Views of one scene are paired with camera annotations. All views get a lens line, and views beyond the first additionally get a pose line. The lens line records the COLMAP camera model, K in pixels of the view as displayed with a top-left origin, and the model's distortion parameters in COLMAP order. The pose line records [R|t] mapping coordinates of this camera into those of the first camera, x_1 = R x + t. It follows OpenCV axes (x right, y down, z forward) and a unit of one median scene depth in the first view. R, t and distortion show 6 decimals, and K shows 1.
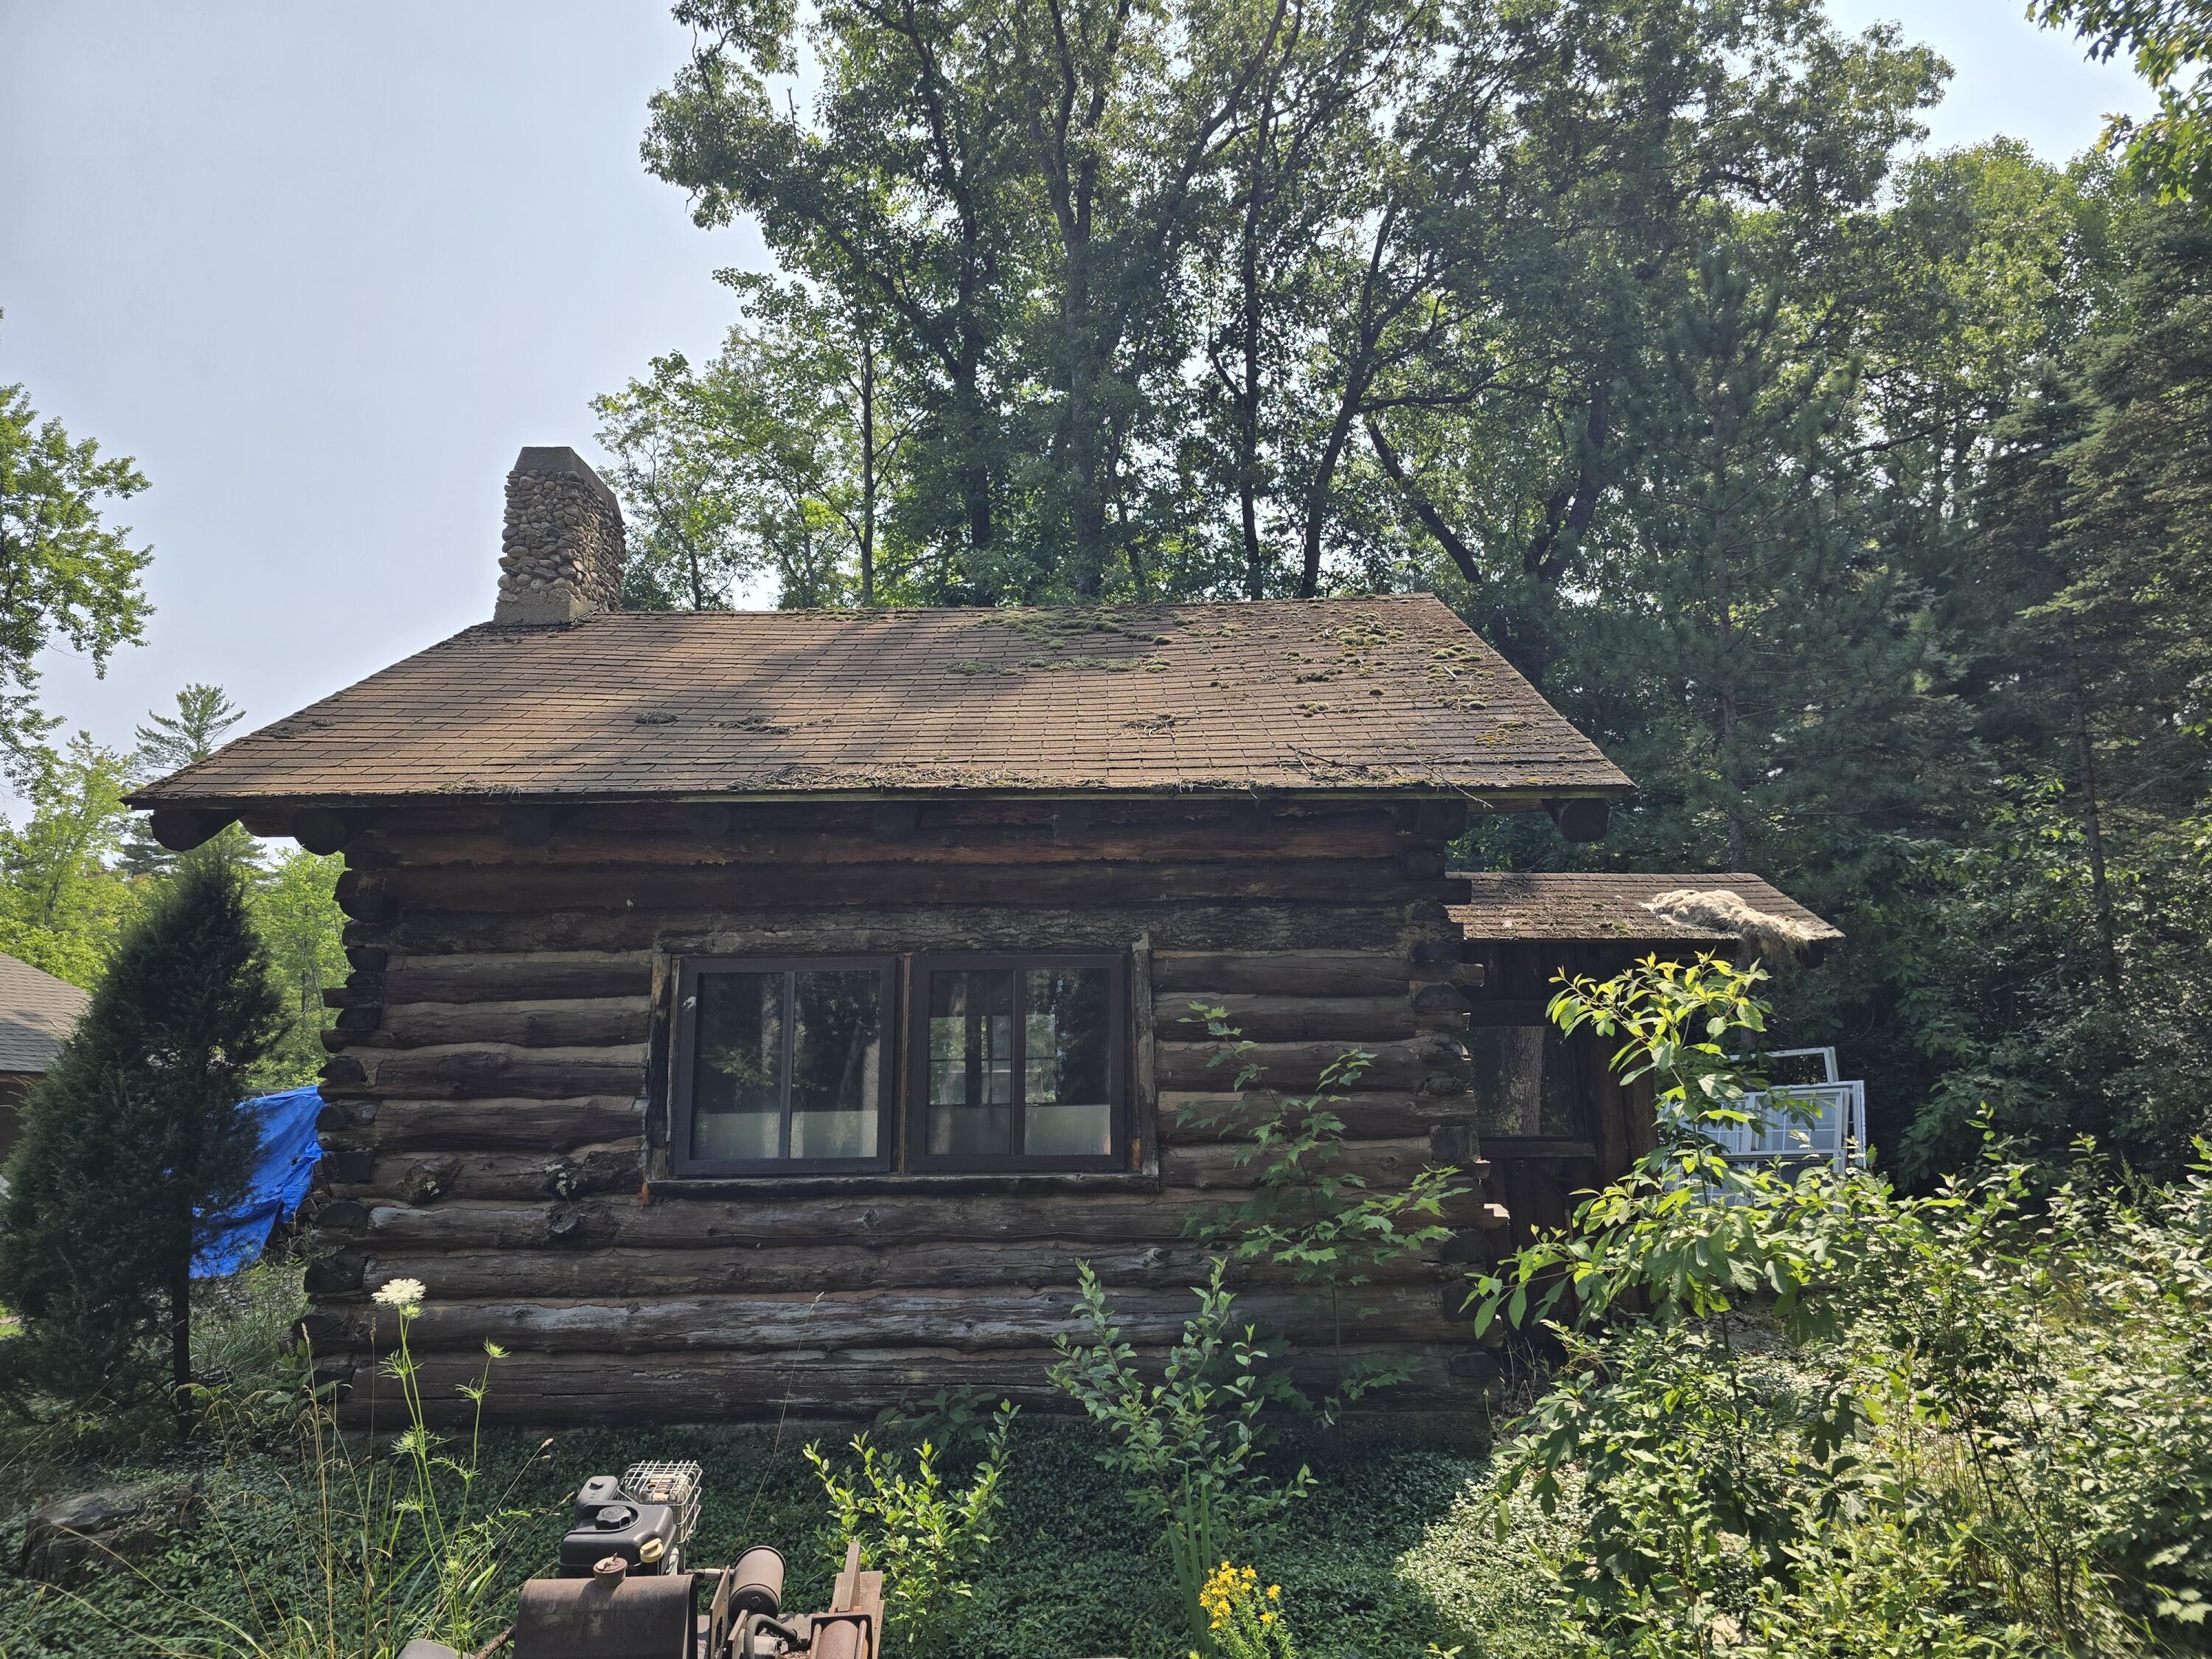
lens RADIAL K [[1470.4, 0, 1106.0], [0, 1470.4, 829.5], [0, 0, 1]] dist [0.047817, -0.045334]
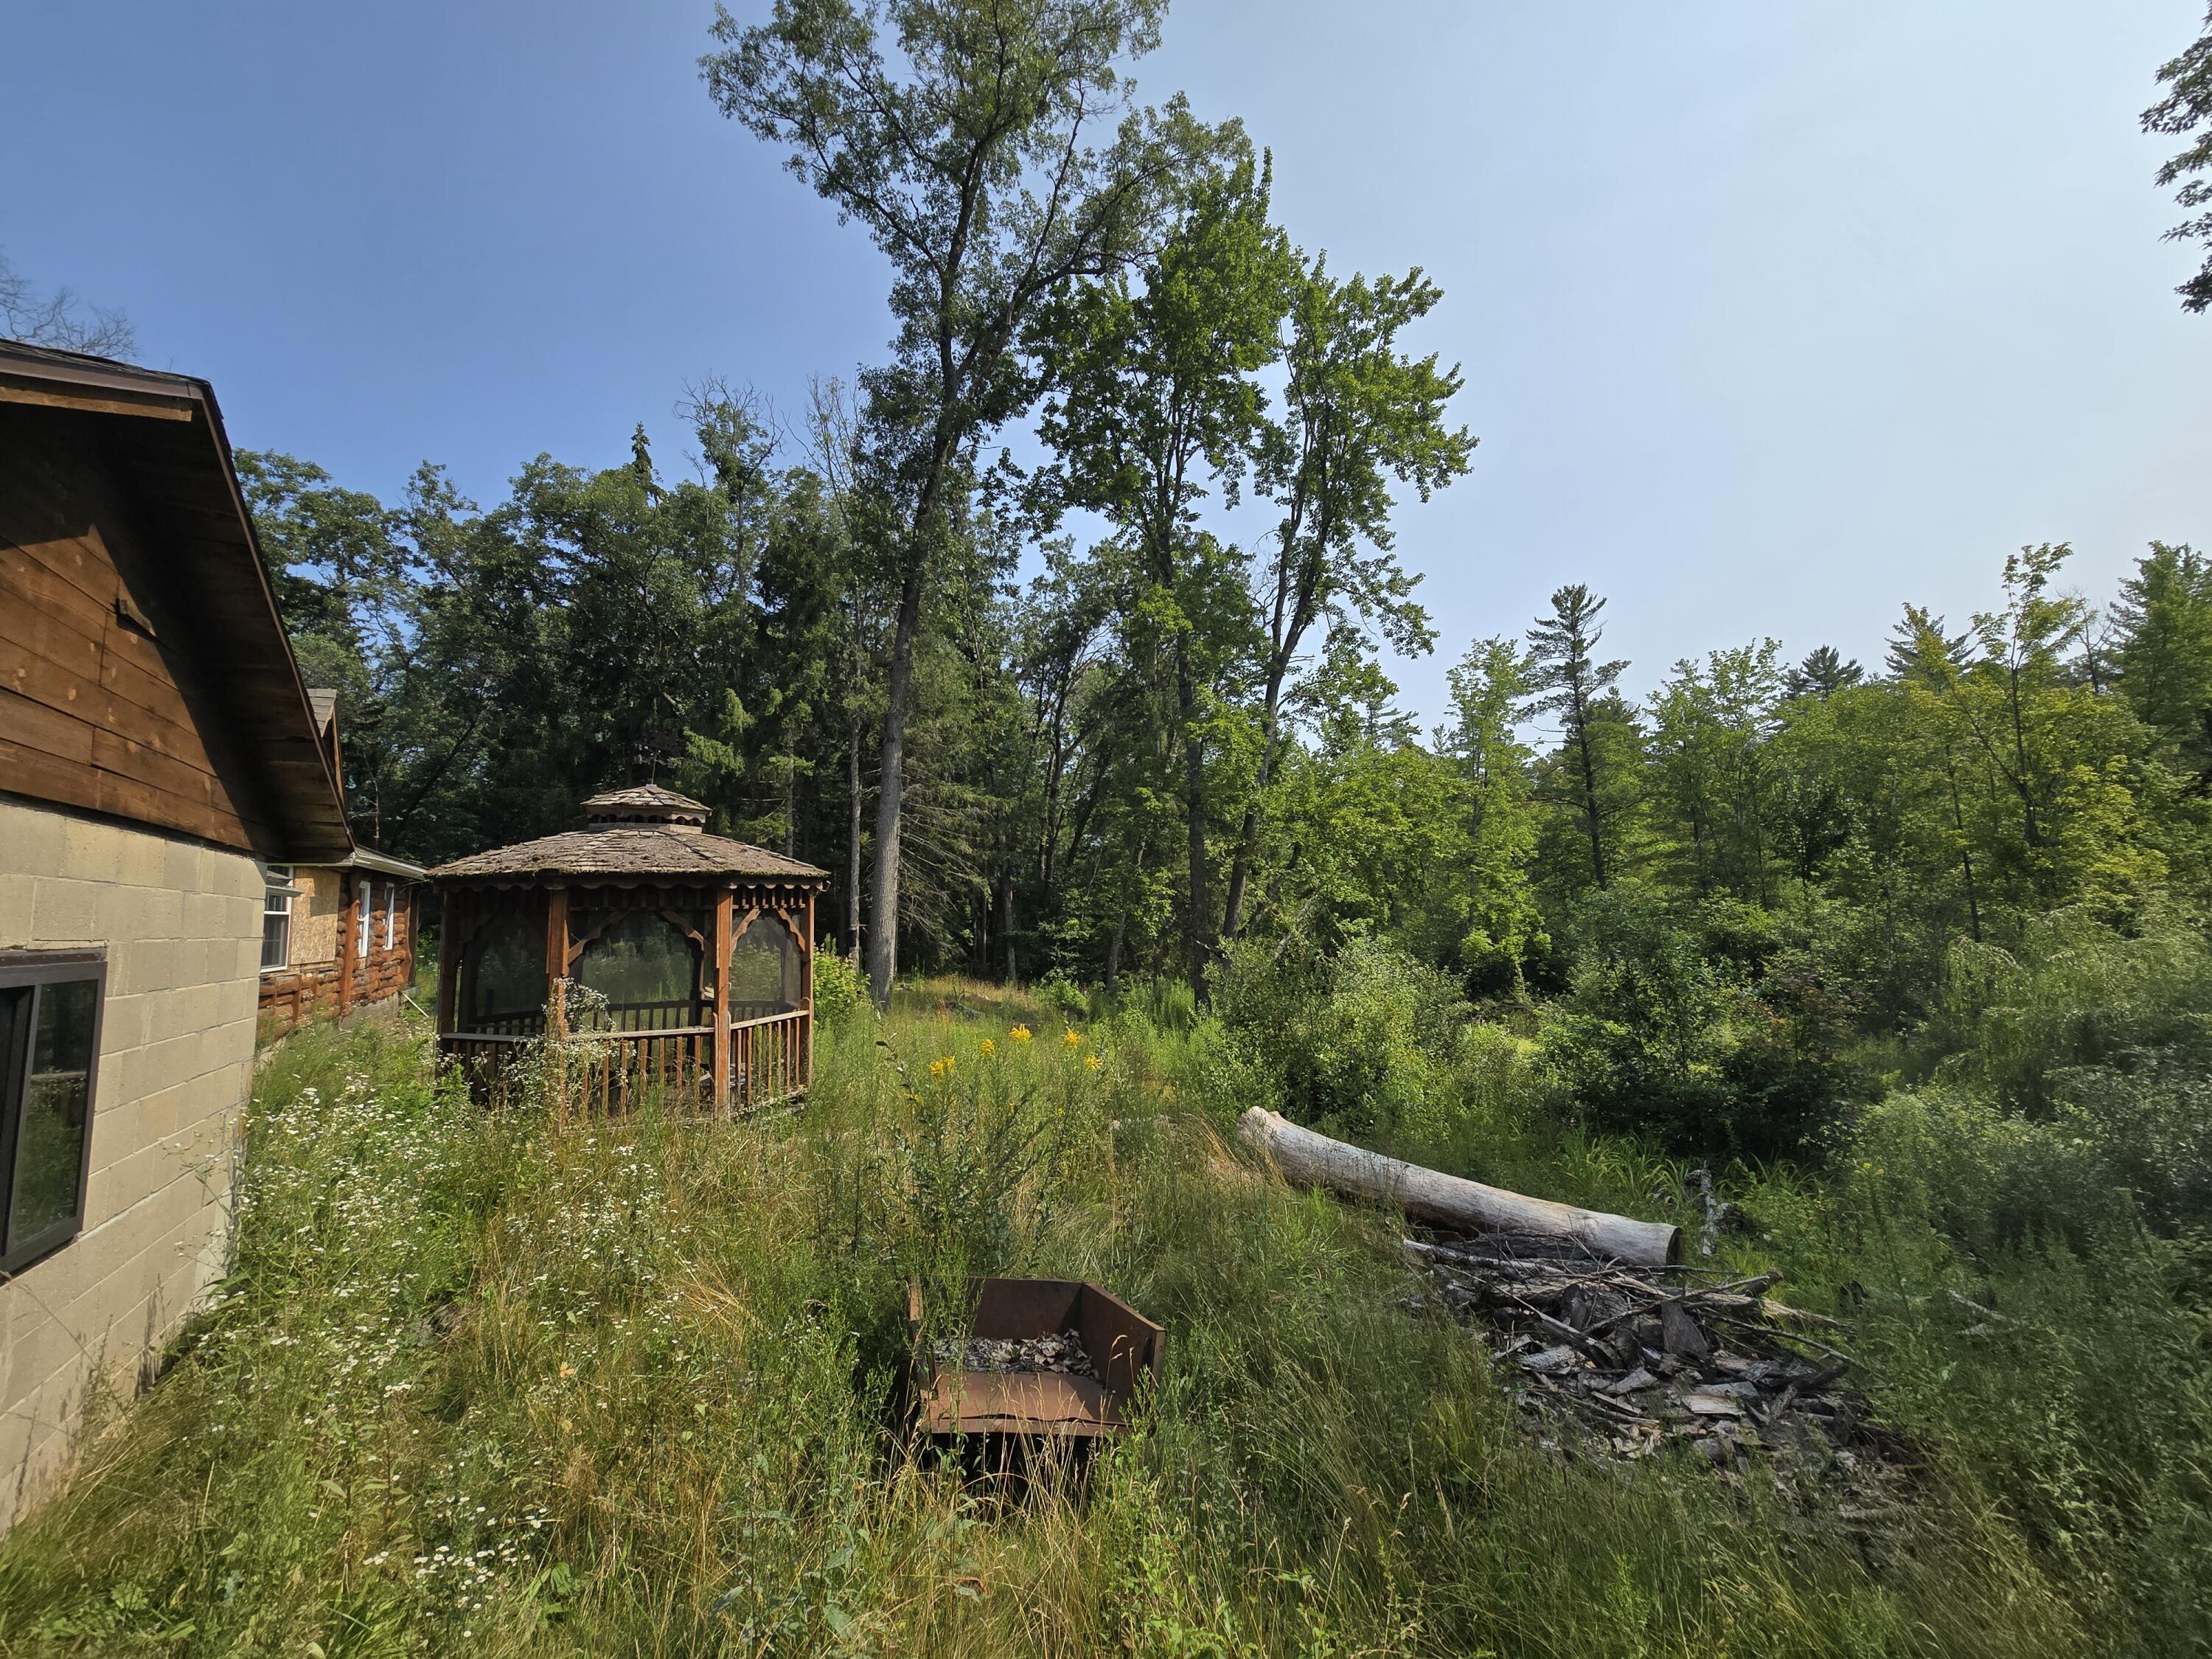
lens RADIAL K [[905.8, 0, 1103.4], [0, 905.8, 825.4], [0, 0, 1]] dist [-0.006055, 0.002483]
pose [[0.477528, -0.078959, -0.875061, -0.254811], [0.155996, 0.987750, -0.003998, 0.074451], [0.864657, -0.134597, 0.483995, 0.466957]]
